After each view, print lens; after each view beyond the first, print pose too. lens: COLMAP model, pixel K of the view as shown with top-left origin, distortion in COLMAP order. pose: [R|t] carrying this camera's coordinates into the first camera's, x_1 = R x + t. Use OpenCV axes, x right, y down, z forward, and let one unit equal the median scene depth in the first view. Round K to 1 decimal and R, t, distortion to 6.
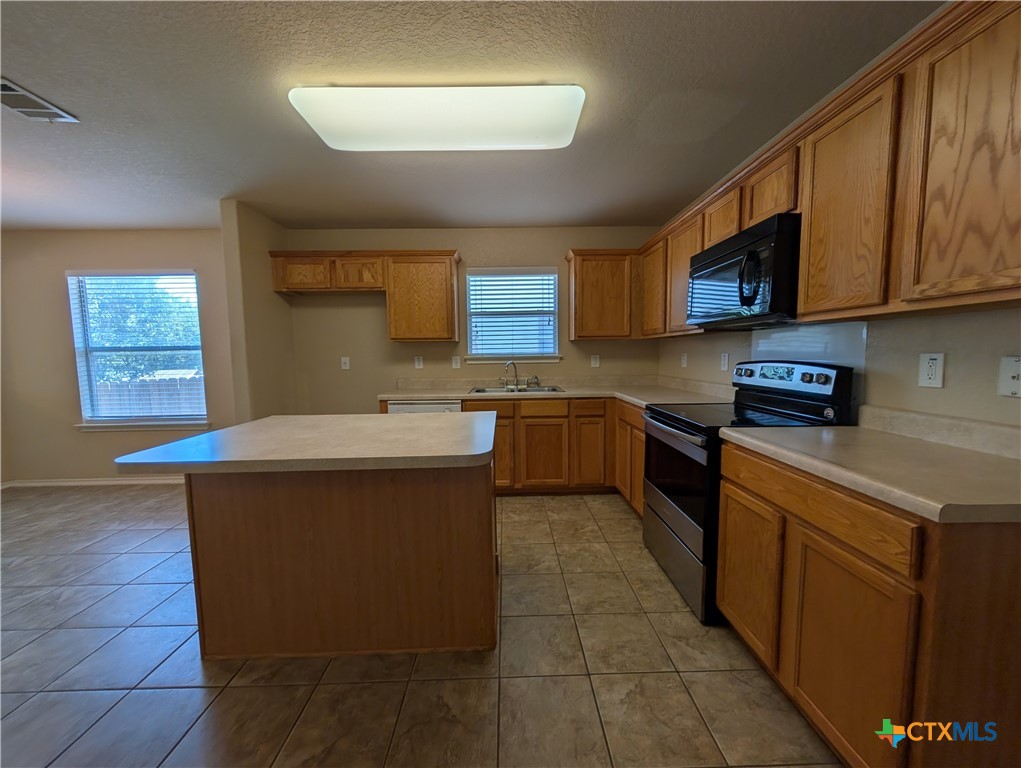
lens RADIAL K [[386.4, 0, 511.5], [0, 386.4, 386.0], [0, 0, 1]] dist [-0.000401, 0.000463]
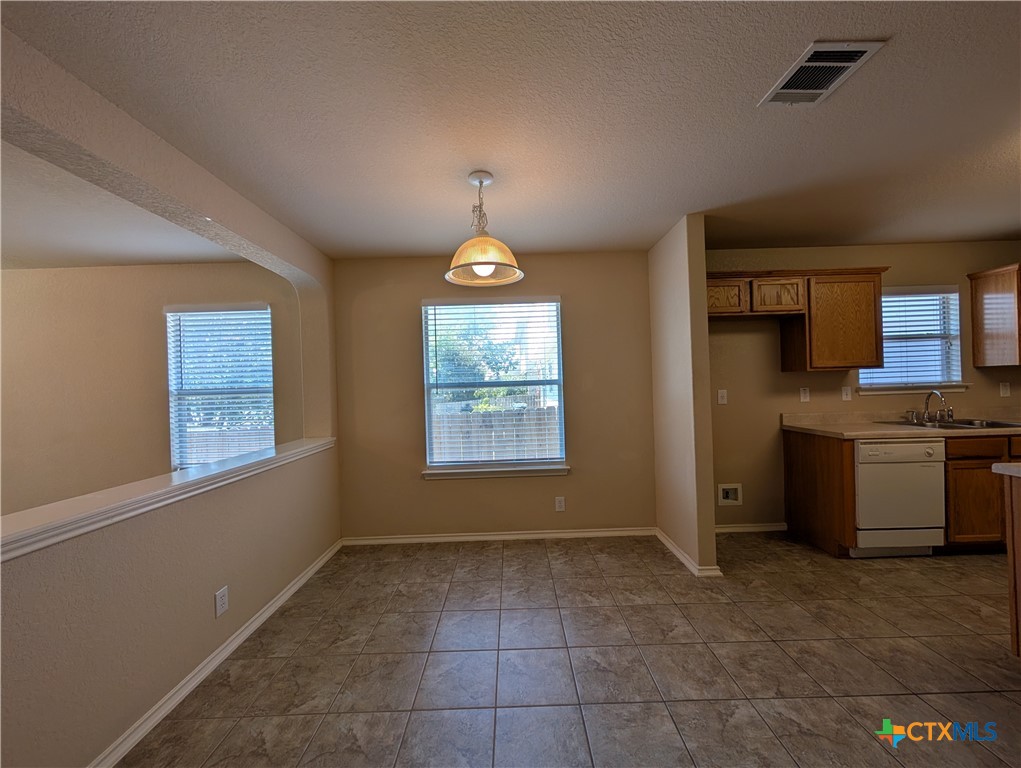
lens RADIAL K [[386.4, 0, 511.3], [0, 386.4, 385.1], [0, 0, 1]] dist [-0.000401, 0.000463]
pose [[0.999747, -0.016769, -0.014977, -0.994597], [0.015397, 0.996049, -0.087458, -0.017455], [0.016384, 0.087206, 0.996056, 0.122902]]
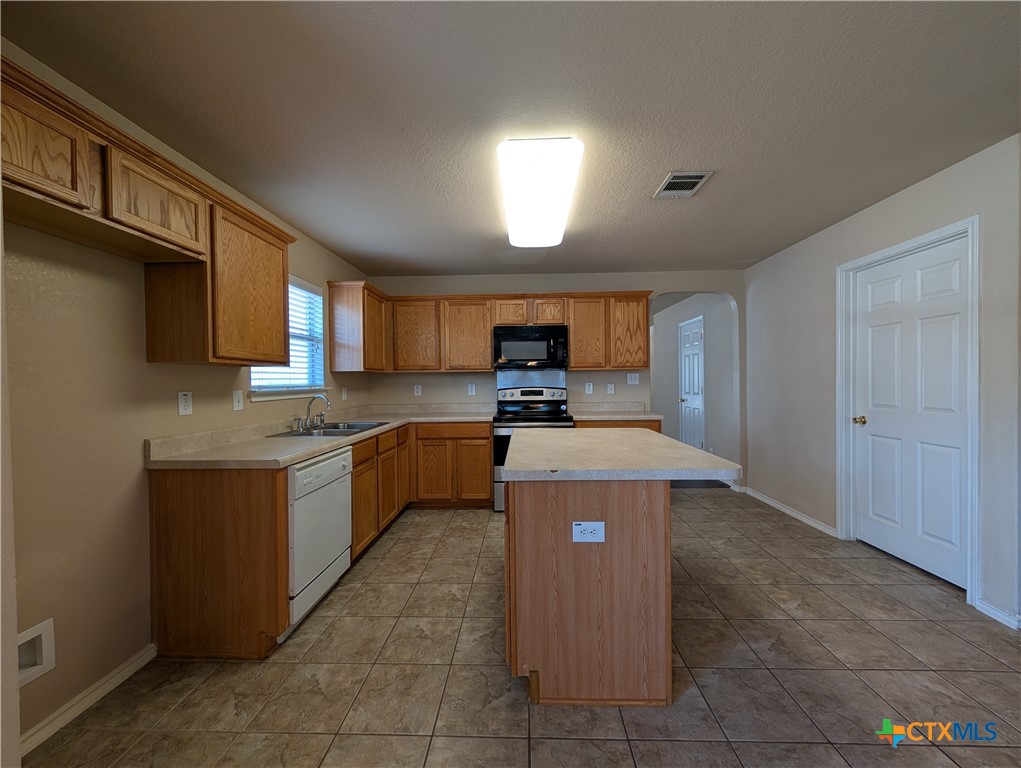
lens RADIAL K [[386.4, 0, 513.0], [0, 386.4, 384.7], [0, 0, 1]] dist [-0.000401, 0.000463]
pose [[0.053098, 0.002051, 0.998587, -0.820824], [0.097388, 0.995220, -0.007222, -0.043267], [-0.993829, 0.097634, 0.052644, 0.589104]]
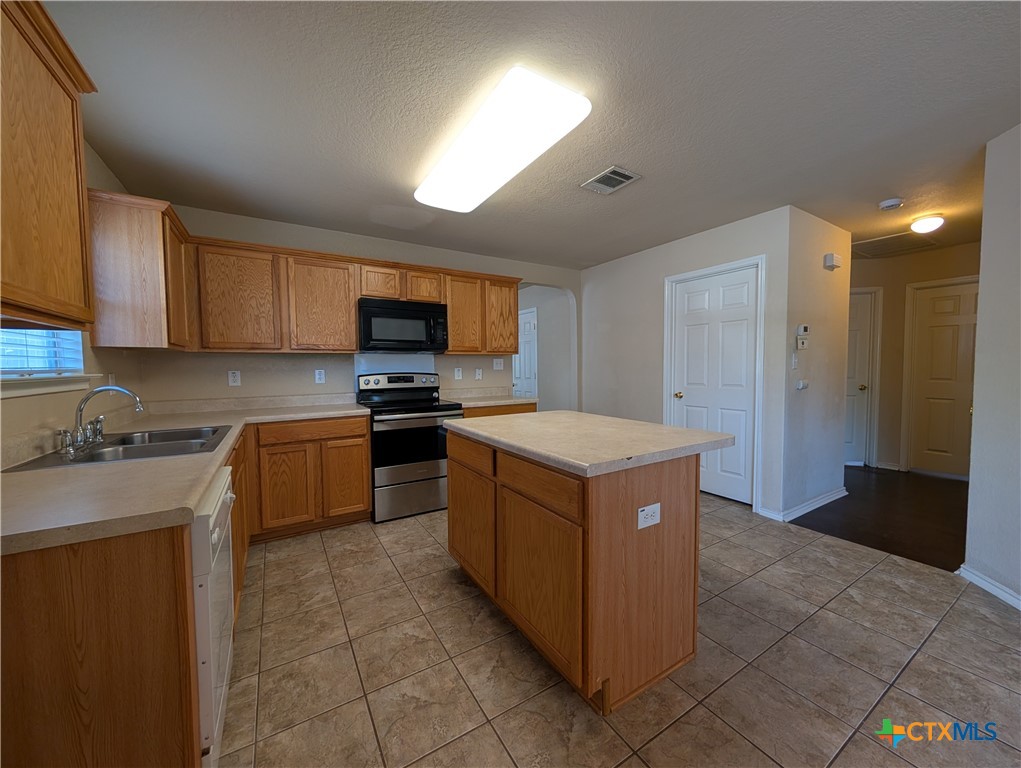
lens RADIAL K [[386.4, 0, 513.0], [0, 386.4, 385.1], [0, 0, 1]] dist [-0.000401, 0.000463]
pose [[-0.507627, -0.024179, 0.861238, -0.666702], [0.090231, 0.992617, 0.081051, -0.063454], [-0.856839, 0.118854, -0.501697, 0.867935]]
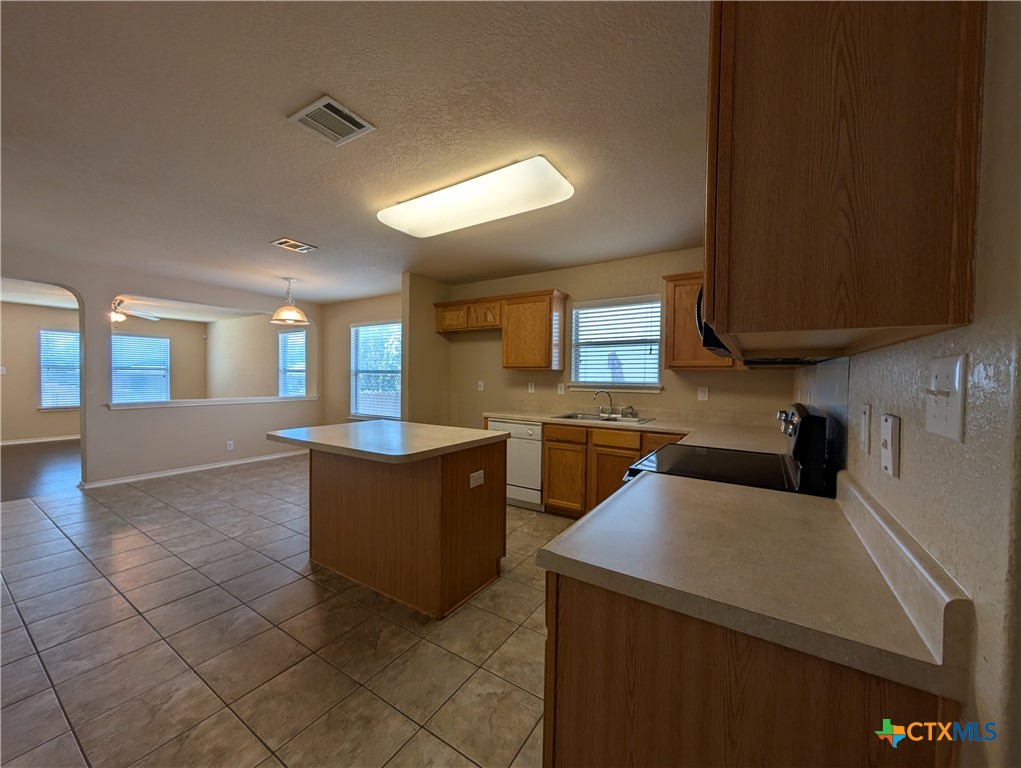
lens RADIAL K [[386.4, 0, 513.2], [0, 386.4, 385.8], [0, 0, 1]] dist [-0.000401, 0.000463]
pose [[0.831705, 0.037049, -0.553980, 0.388327], [-0.071070, 0.996667, -0.040044, -0.018435], [0.550650, 0.072676, 0.831567, 0.020186]]
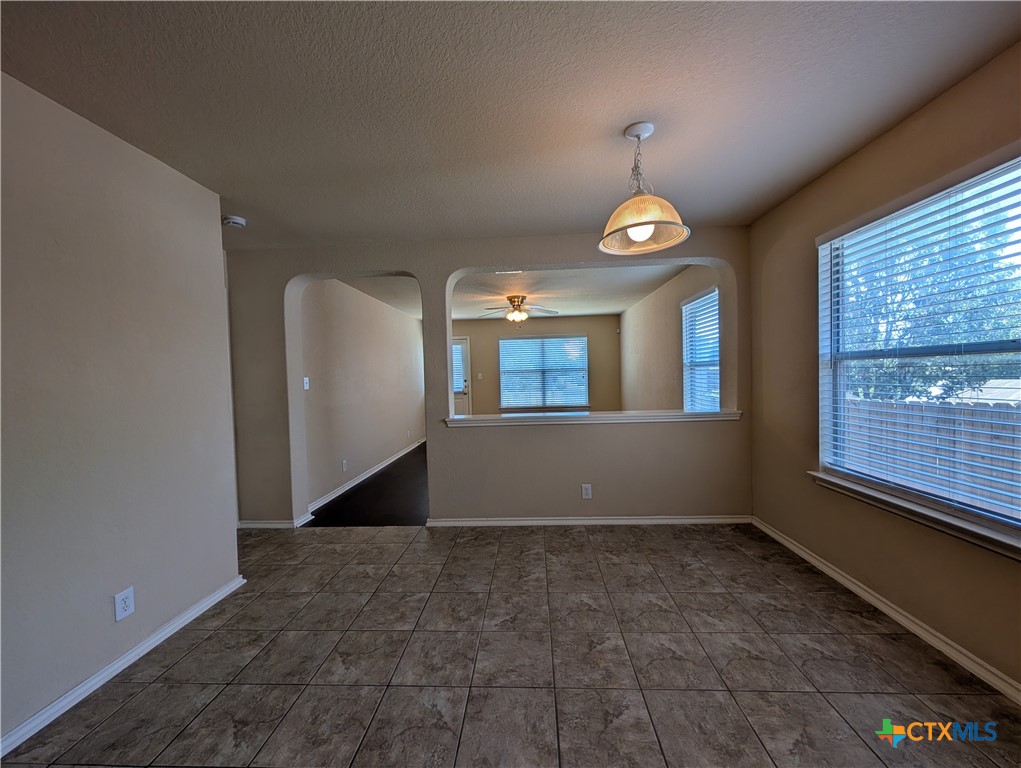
lens RADIAL K [[386.4, 0, 514.7], [0, 386.4, 386.3], [0, 0, 1]] dist [-0.000401, 0.000463]
pose [[-0.067441, 0.044105, -0.996748, -0.480717], [-0.056053, 0.997277, 0.047921, -0.052436], [0.996147, 0.059103, -0.064785, 0.580148]]
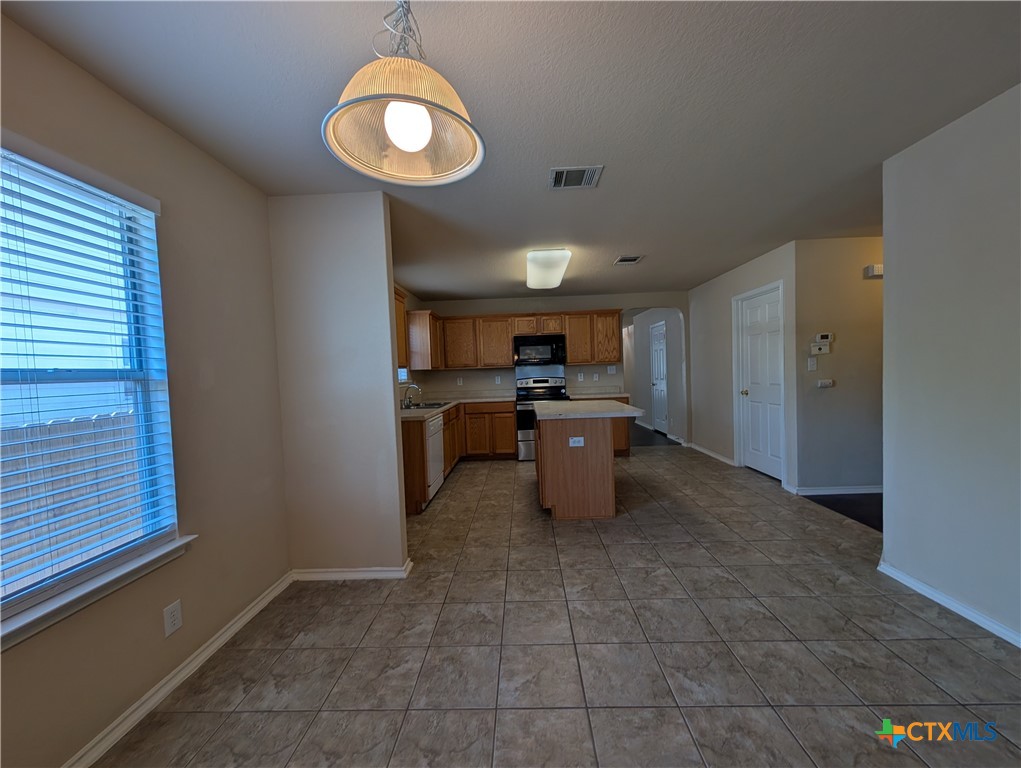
lens RADIAL K [[386.4, 0, 513.0], [0, 386.4, 384.4], [0, 0, 1]] dist [-0.000401, 0.000463]
pose [[0.047777, -0.022227, 0.998611, -1.351347], [0.121295, 0.992483, 0.016287, -0.050171], [-0.991466, 0.120349, 0.050114, 0.635403]]
